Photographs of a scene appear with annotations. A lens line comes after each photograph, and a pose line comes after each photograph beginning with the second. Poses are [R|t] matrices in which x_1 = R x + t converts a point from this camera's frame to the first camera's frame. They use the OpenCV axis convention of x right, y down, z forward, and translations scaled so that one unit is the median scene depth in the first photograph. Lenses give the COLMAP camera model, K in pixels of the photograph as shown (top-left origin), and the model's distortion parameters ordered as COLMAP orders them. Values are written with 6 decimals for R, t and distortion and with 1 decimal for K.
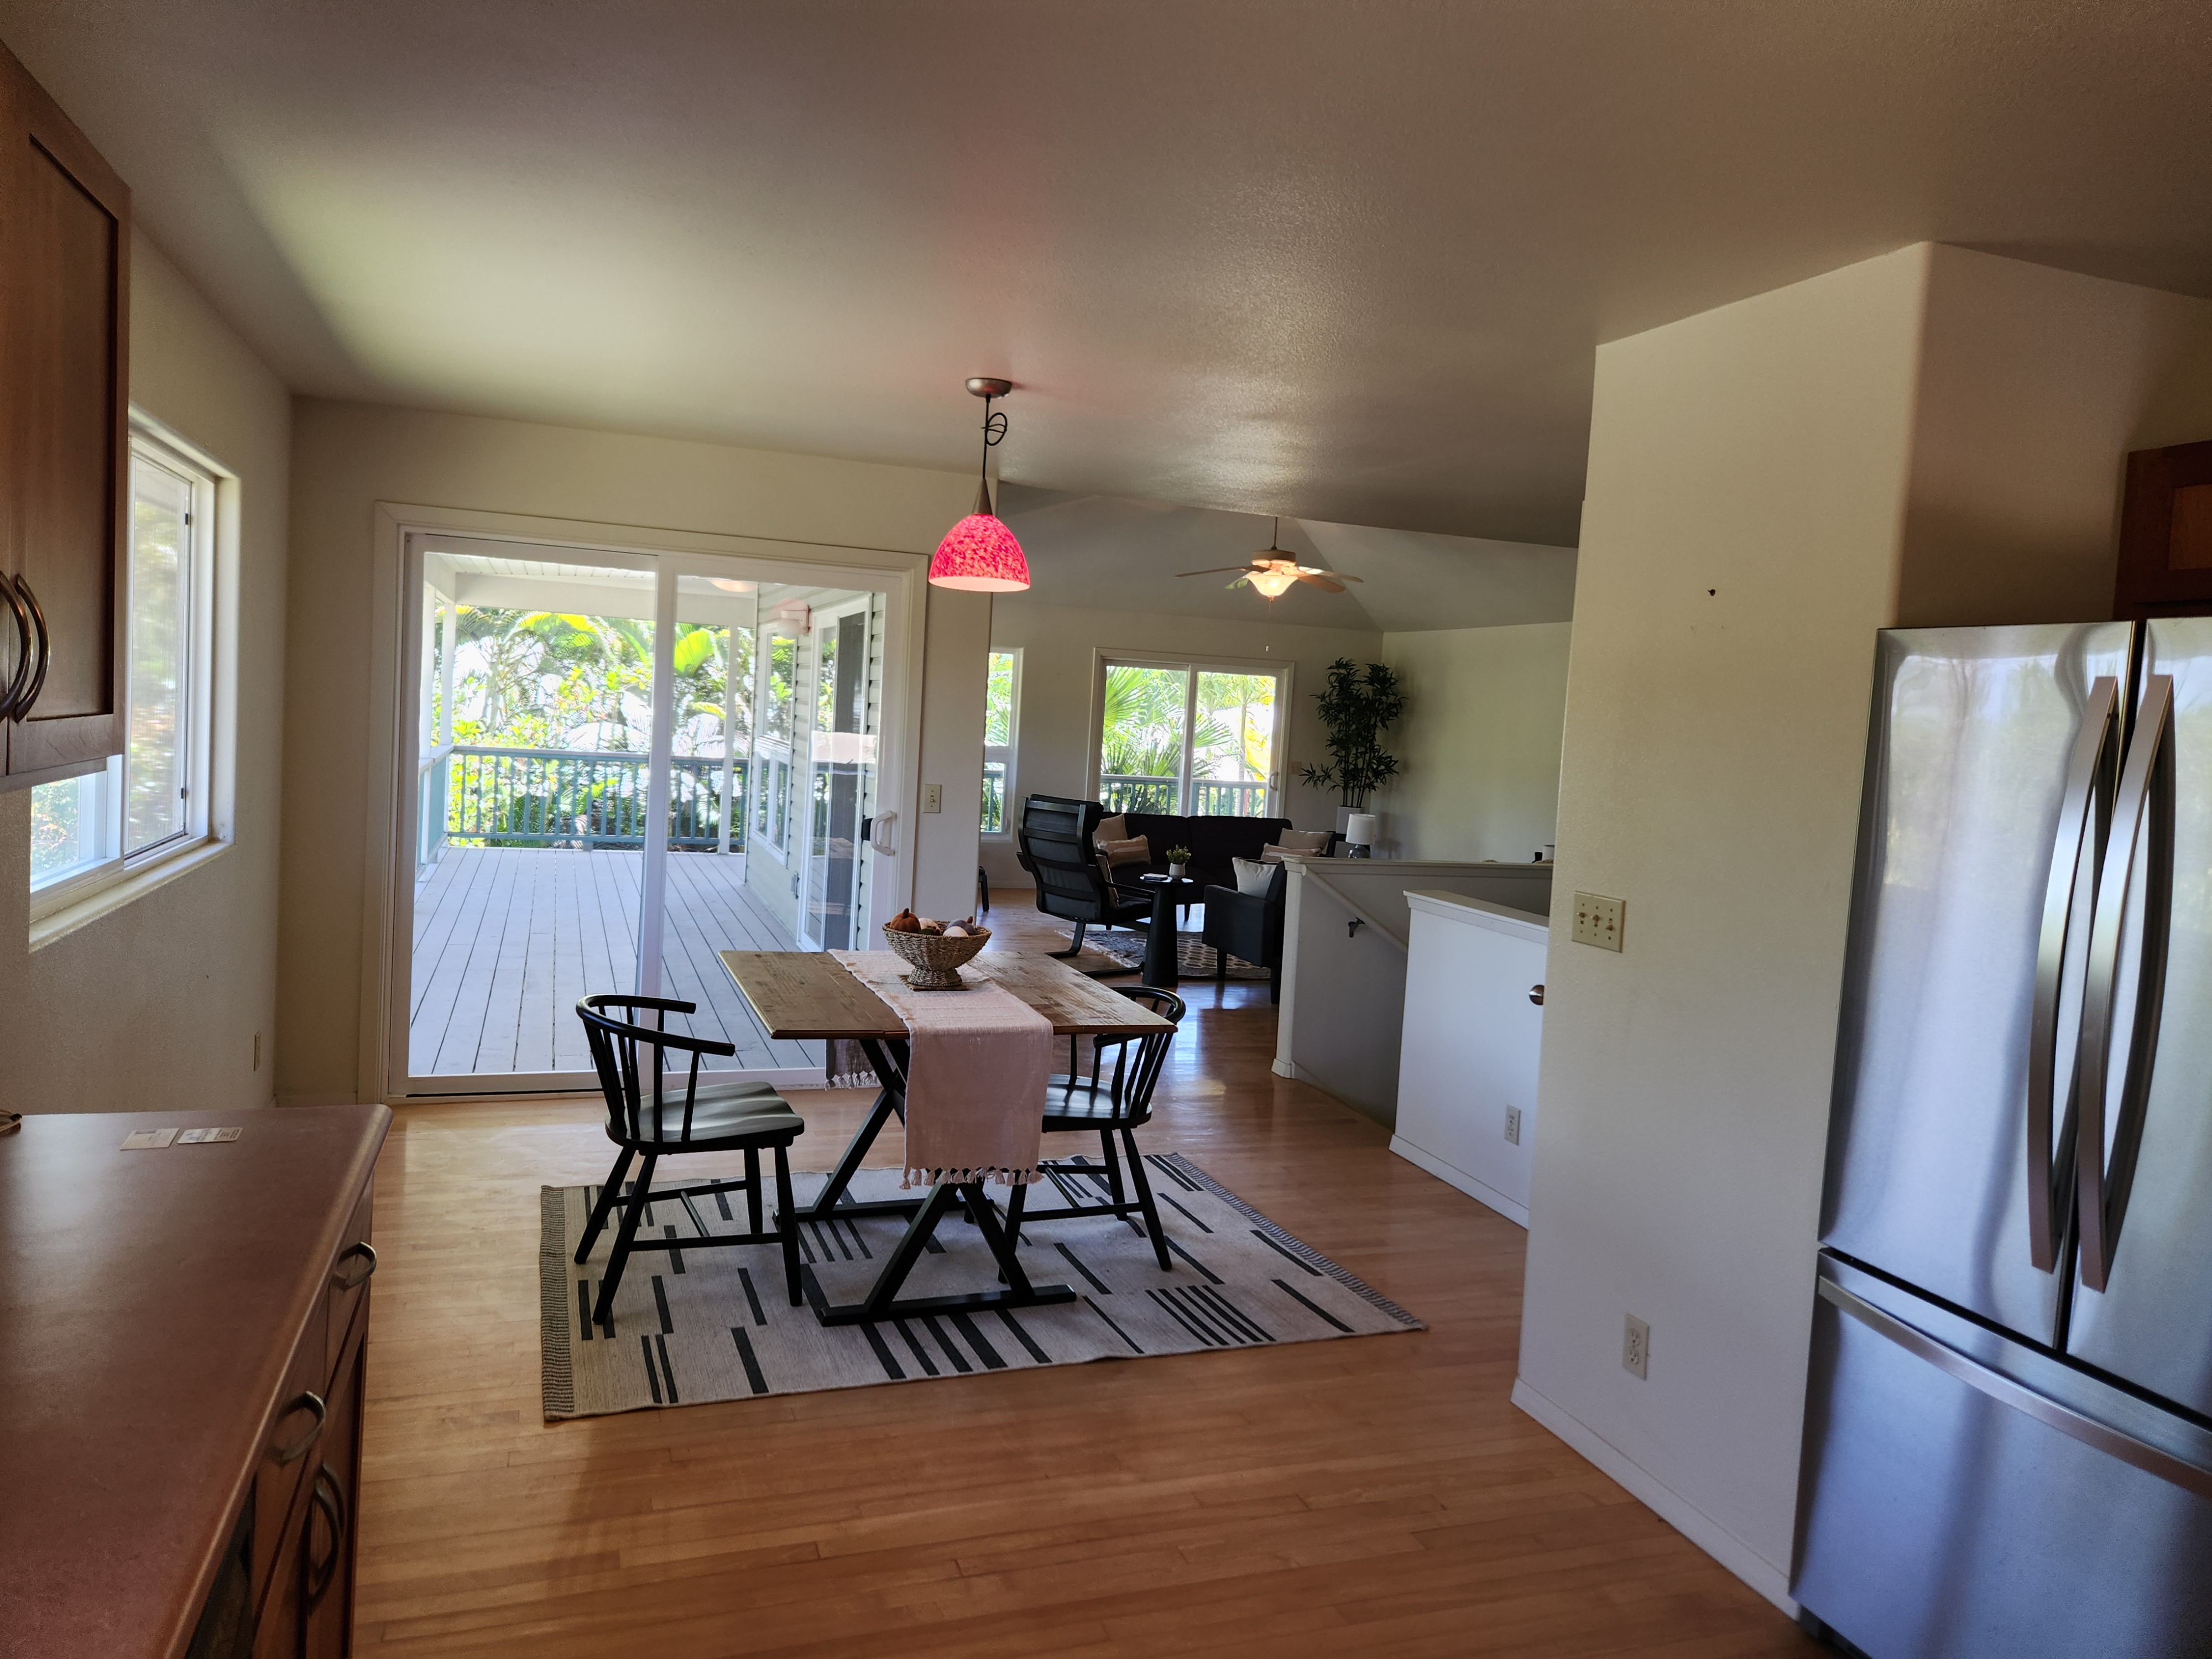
lens RADIAL K [[1501.9, 0, 1107.8], [0, 1501.9, 823.6], [0, 0, 1]] dist [0.042464, -0.014183]
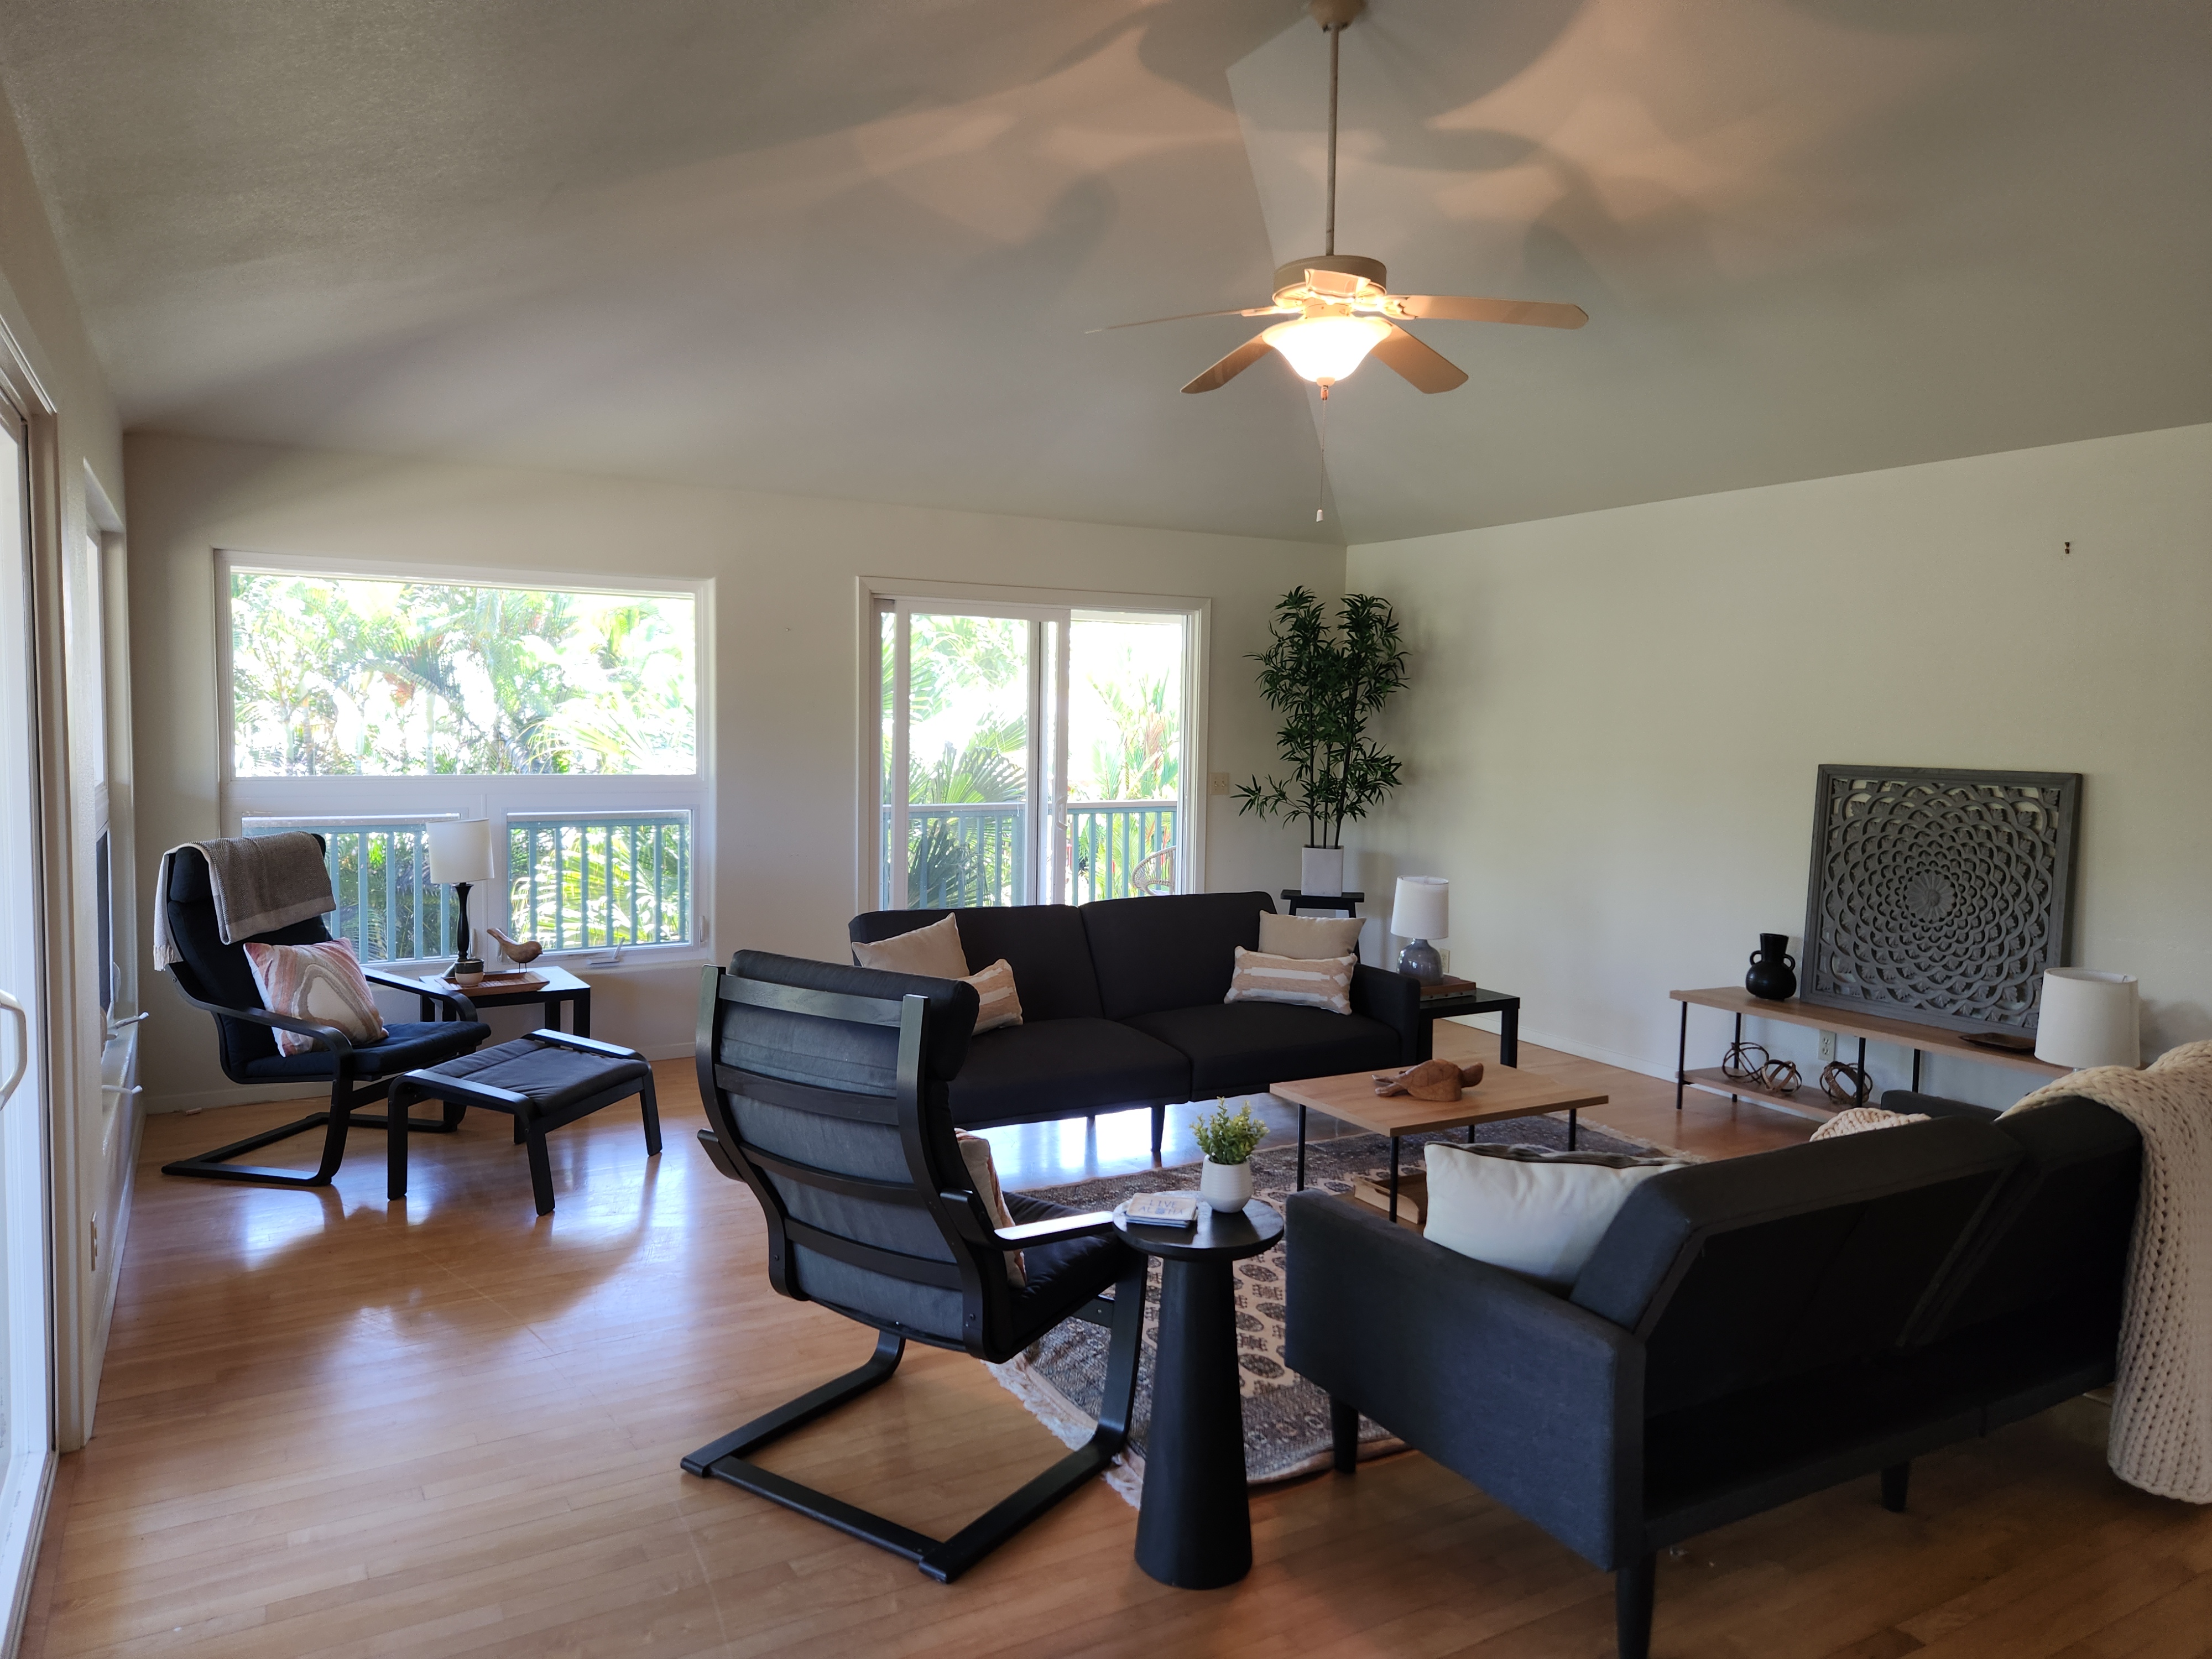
lens RADIAL K [[1501.9, 0, 1097.0], [0, 1501.9, 833.2], [0, 0, 1]] dist [0.042464, -0.014183]
pose [[0.984448, -0.057341, 0.166055, -0.018382], [0.056722, 0.998354, 0.008471, -0.026501], [-0.166268, 0.001080, 0.986080, 0.452653]]
